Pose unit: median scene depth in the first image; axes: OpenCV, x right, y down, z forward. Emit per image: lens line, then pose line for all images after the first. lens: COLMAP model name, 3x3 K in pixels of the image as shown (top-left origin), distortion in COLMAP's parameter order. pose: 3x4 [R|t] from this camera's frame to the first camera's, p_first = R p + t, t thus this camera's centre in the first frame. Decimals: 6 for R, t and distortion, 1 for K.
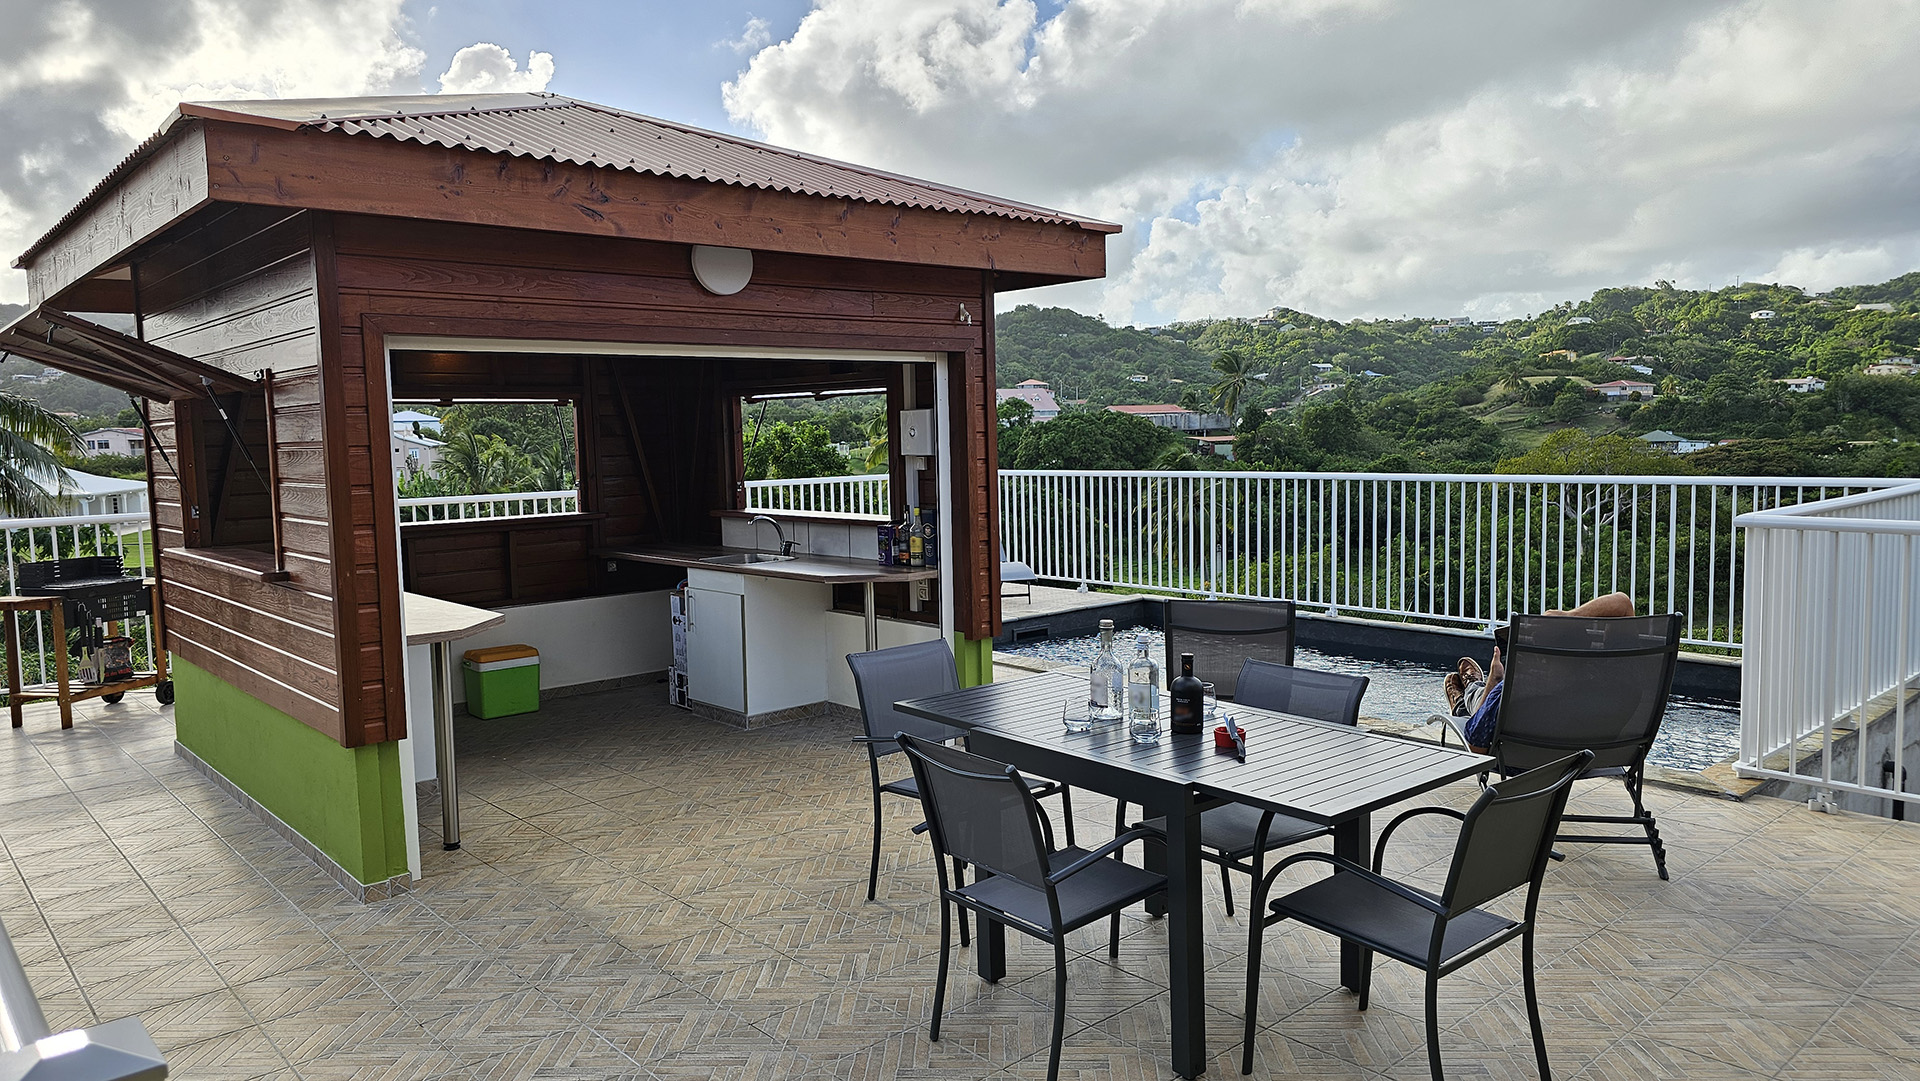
lens RADIAL K [[1288.2, 0, 950.9], [0, 1288.2, 549.4], [0, 0, 1]] dist [0.054670, -0.040486]
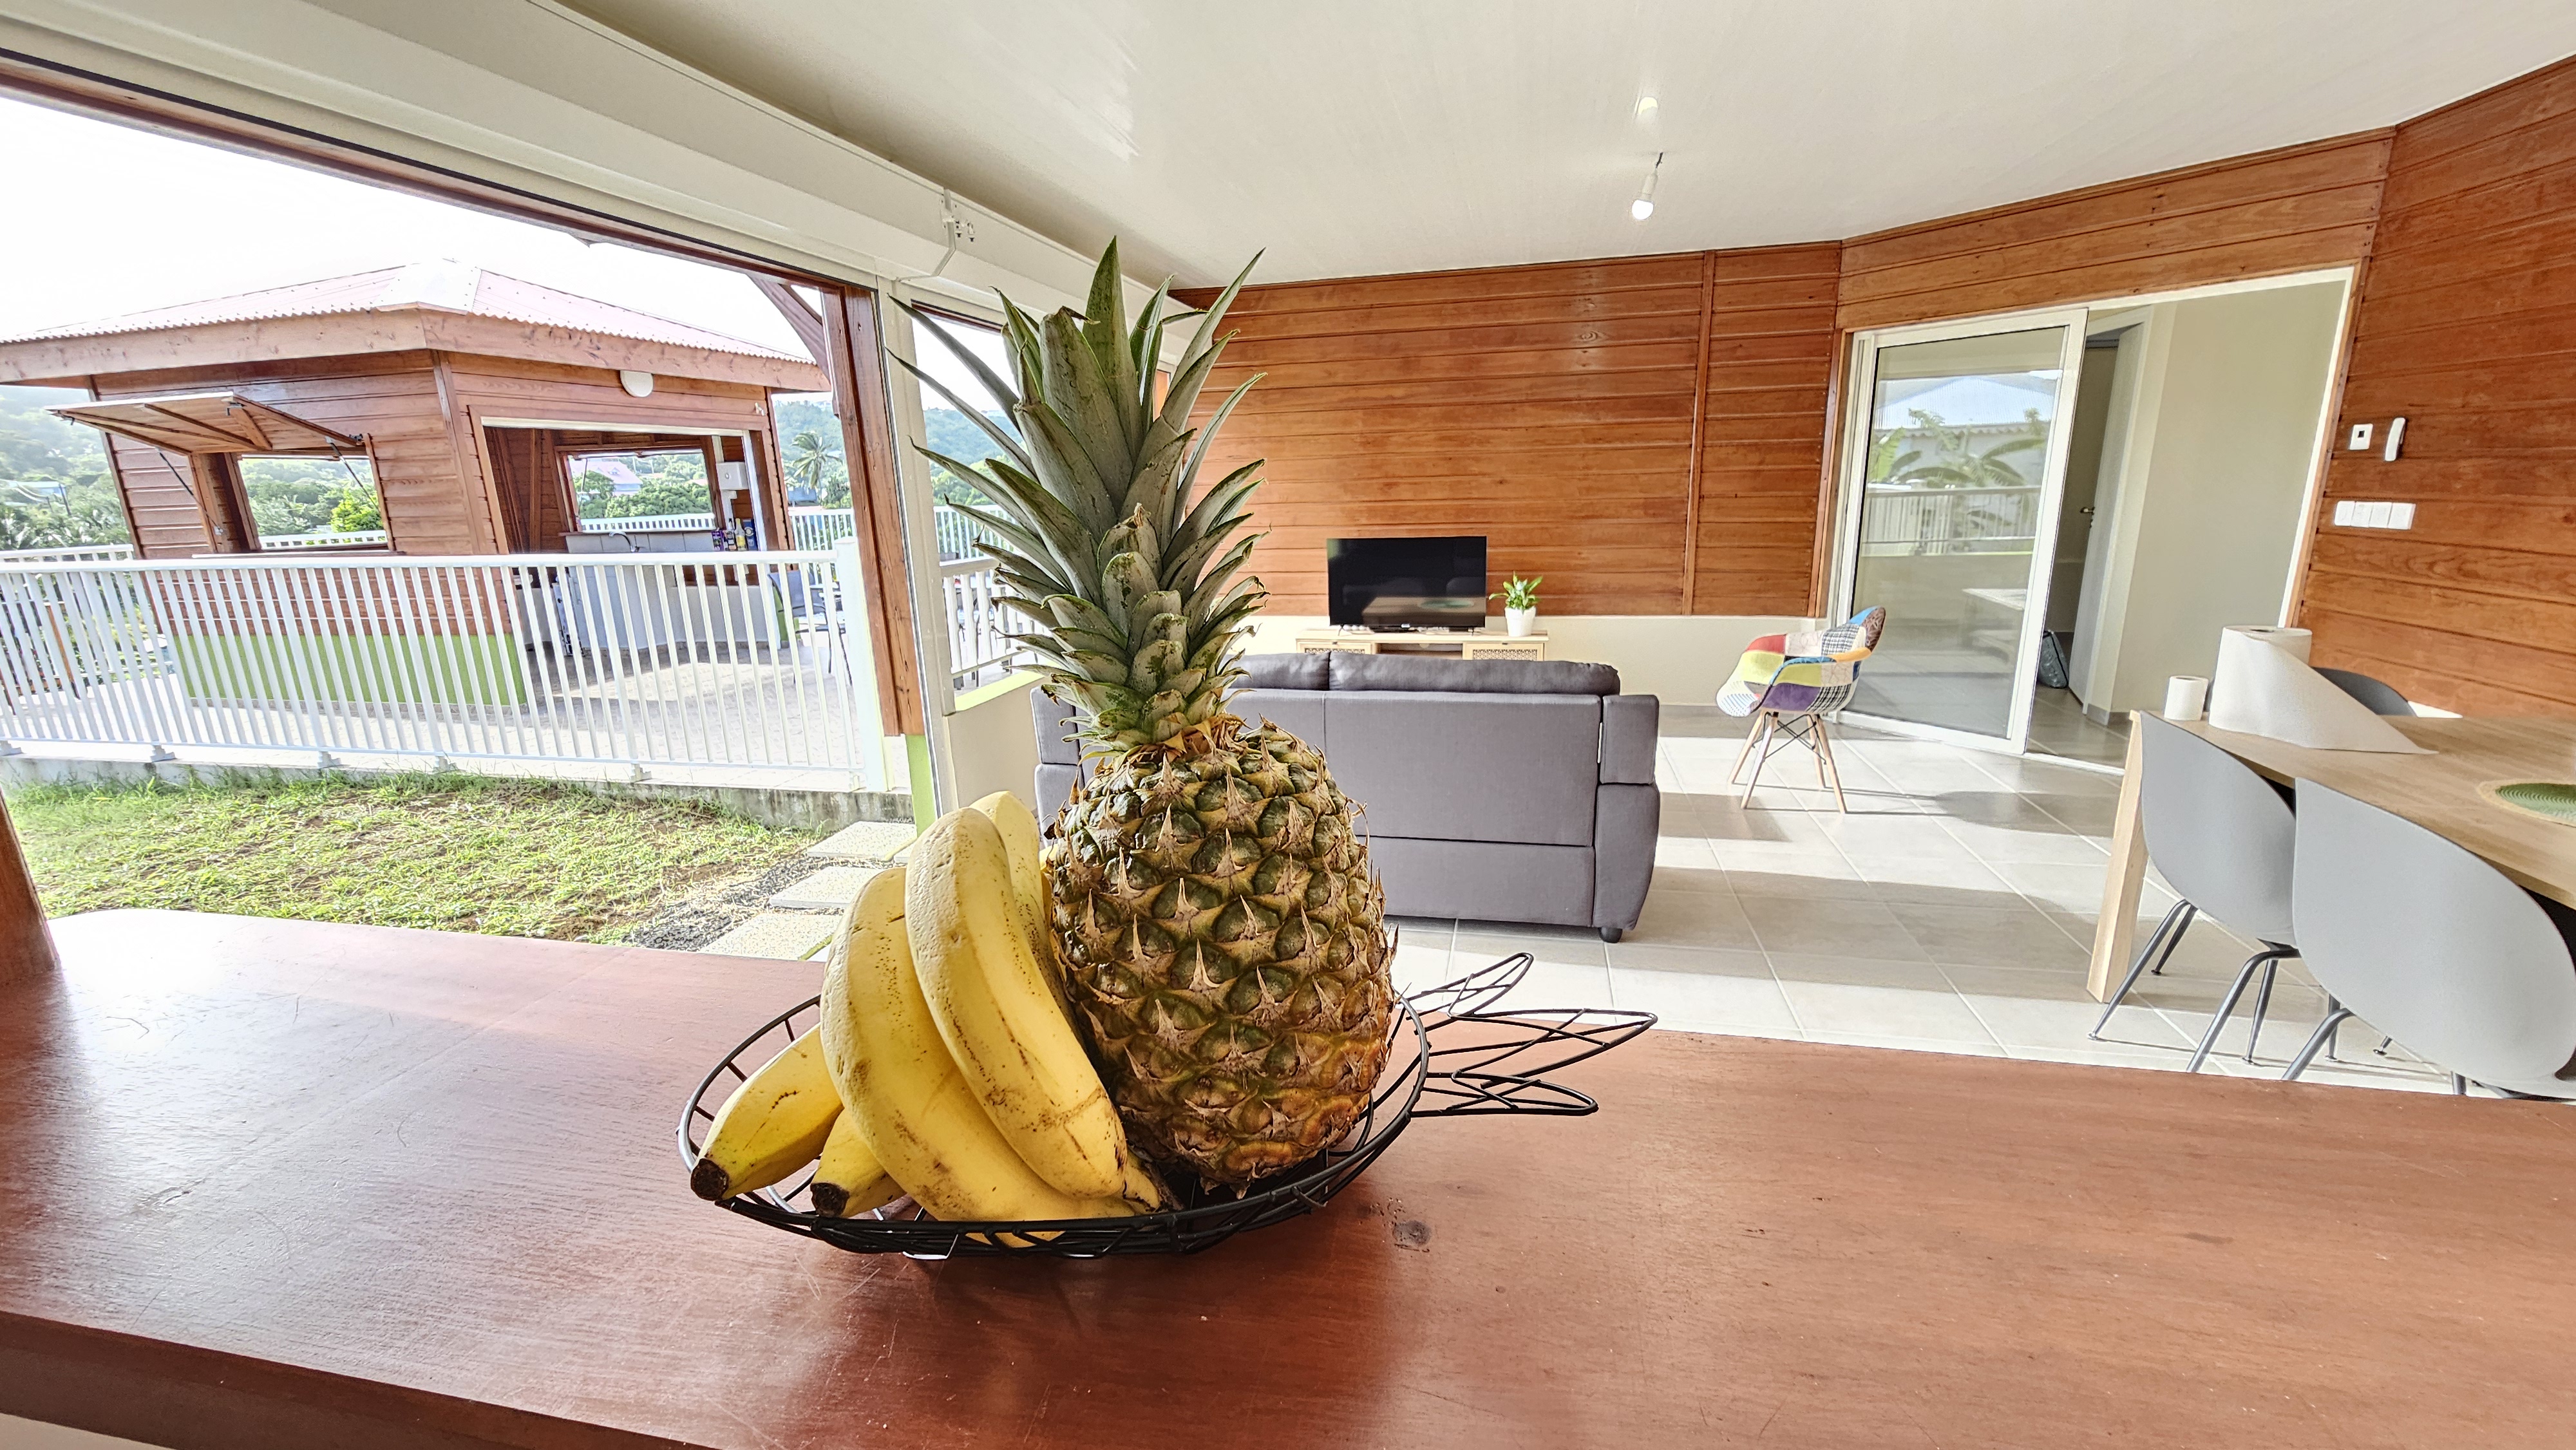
lens RADIAL K [[1054.2, 0, 1288.3], [0, 1054.2, 745.2], [0, 0, 1]] dist [-0.001195, -0.000343]
pose [[0.809855, -0.145242, 0.568366, -0.230560], [0.066972, 0.985422, 0.156391, 0.080345], [-0.582795, -0.088589, 0.807776, -0.532327]]
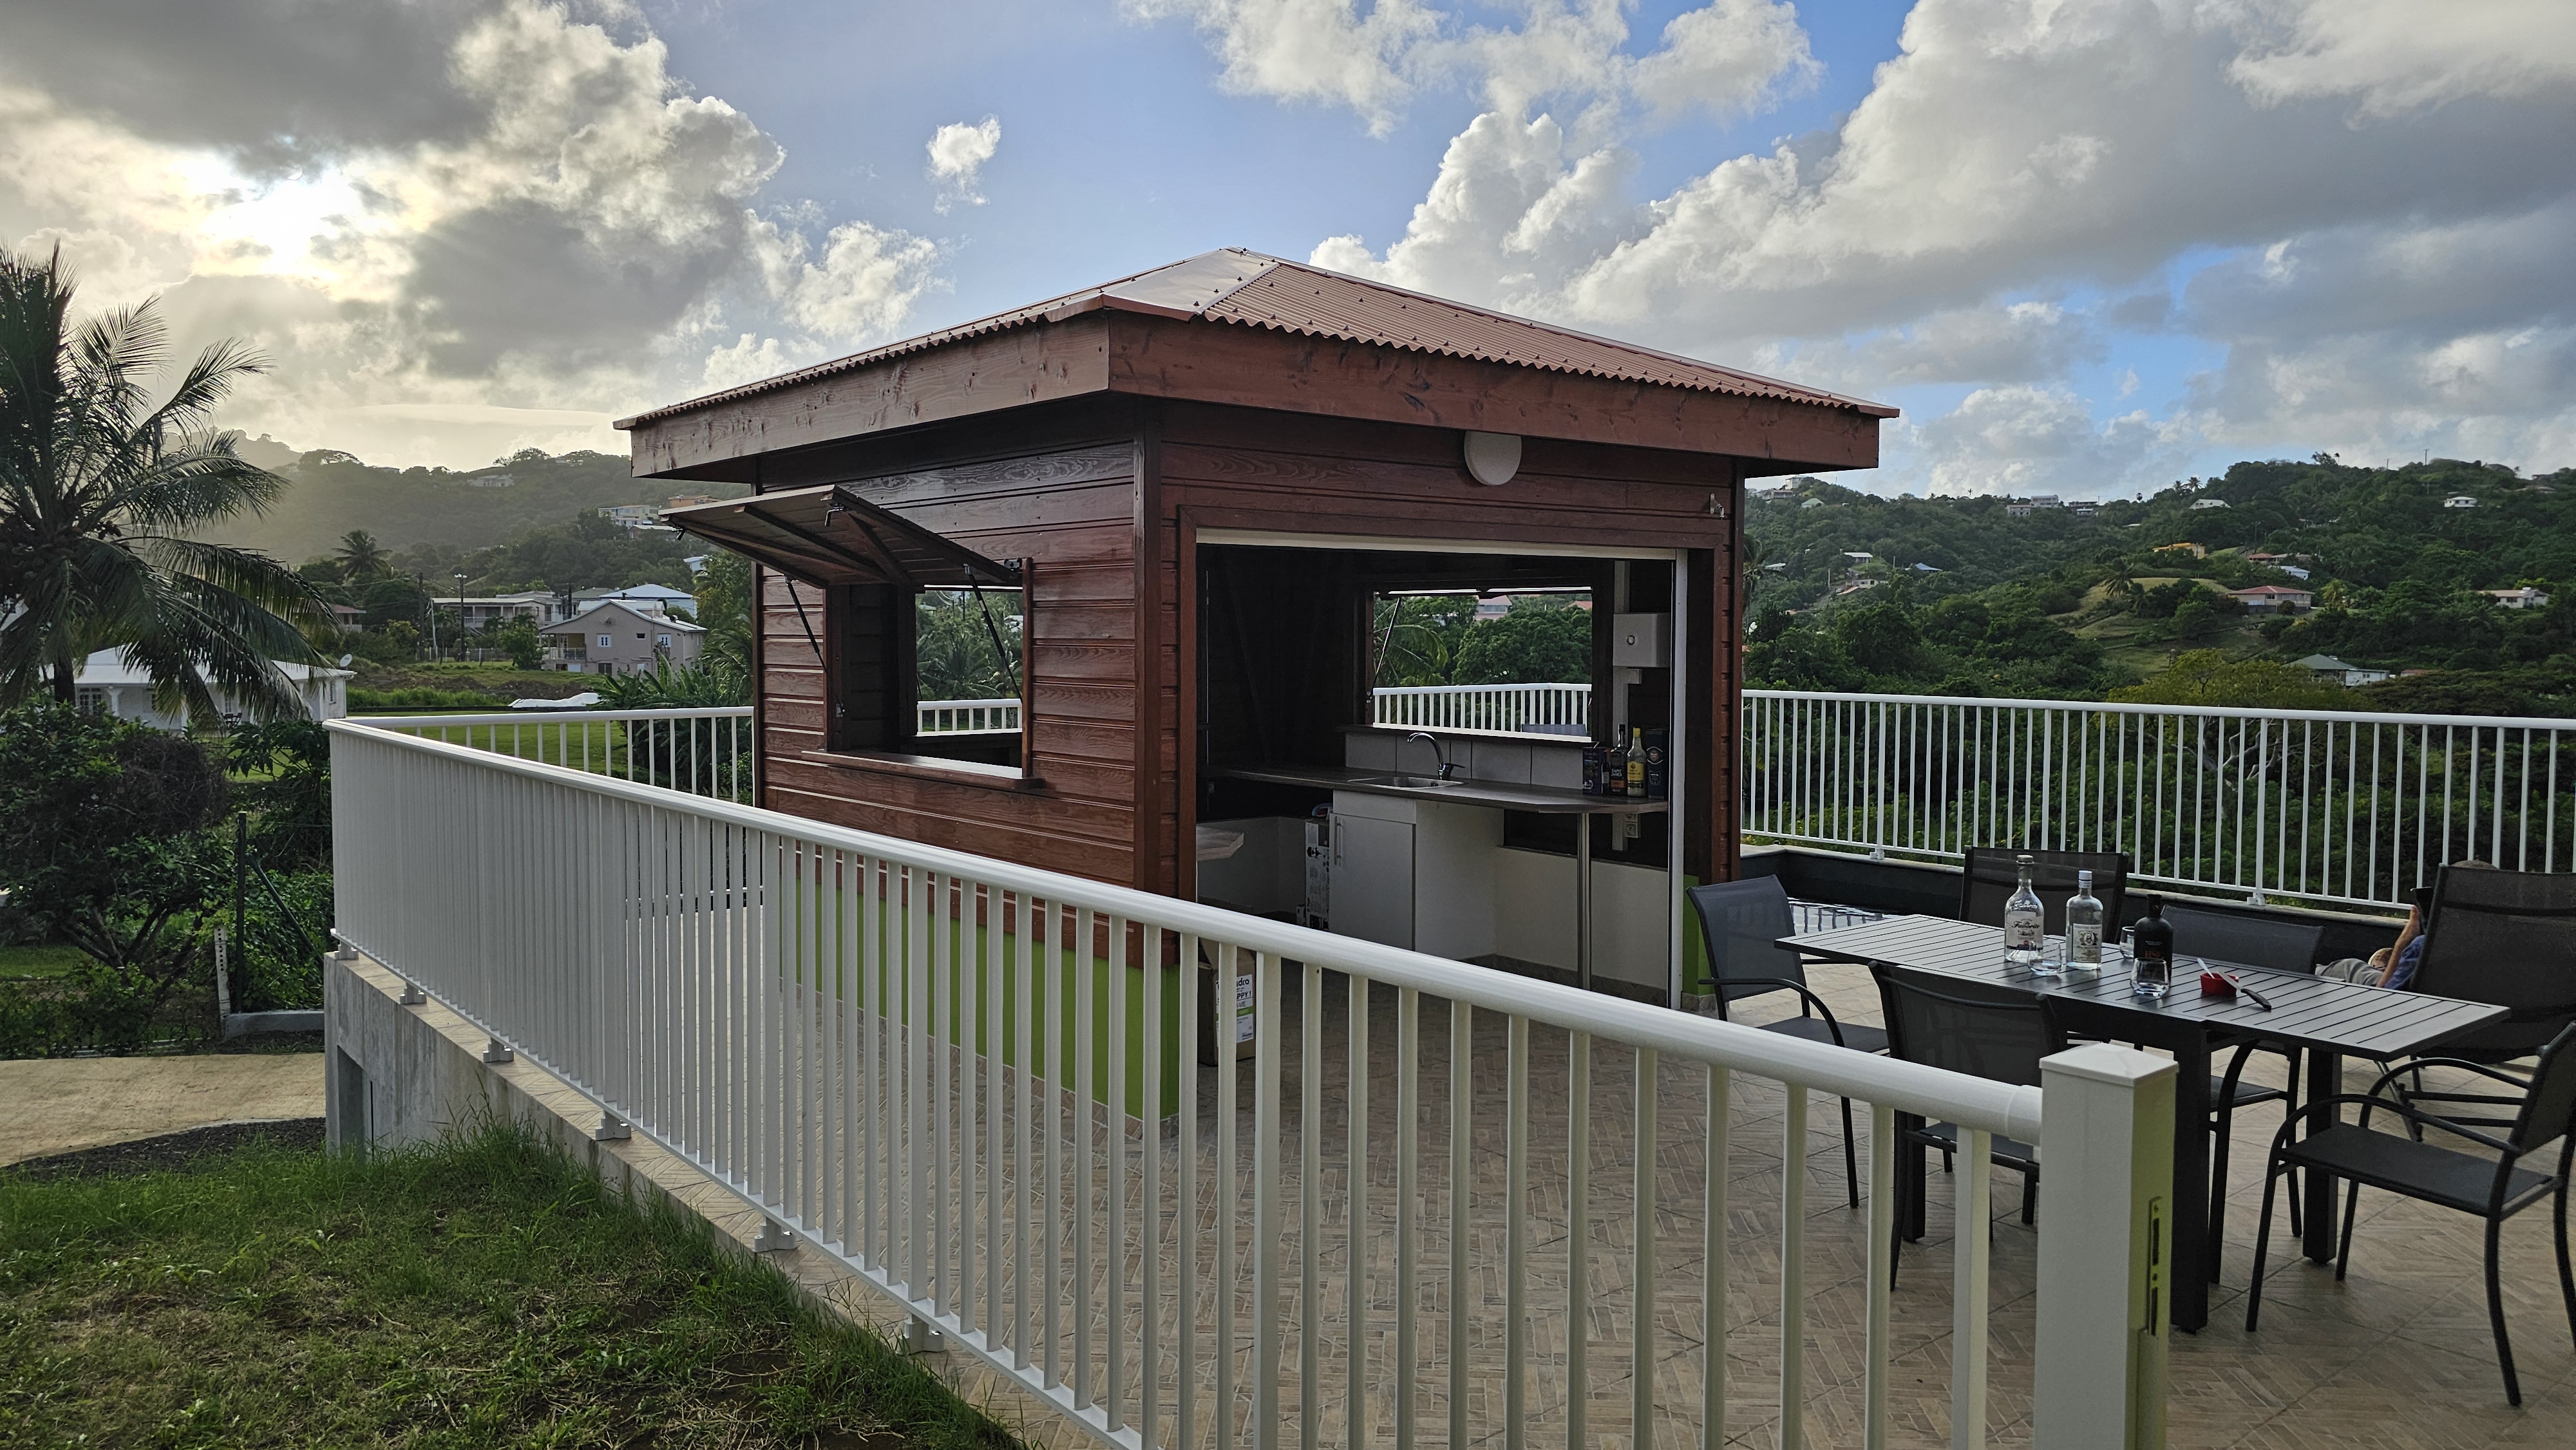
lens RADIAL K [[1720.7, 0, 1288.0], [0, 1720.7, 725.0], [0, 0, 1]] dist [0.022090, -0.003836]
pose [[0.998855, 0.028705, -0.038274, -0.173084], [-0.030032, 0.998951, -0.034557, 0.009674], [0.037242, 0.035667, 0.998670, -0.123434]]
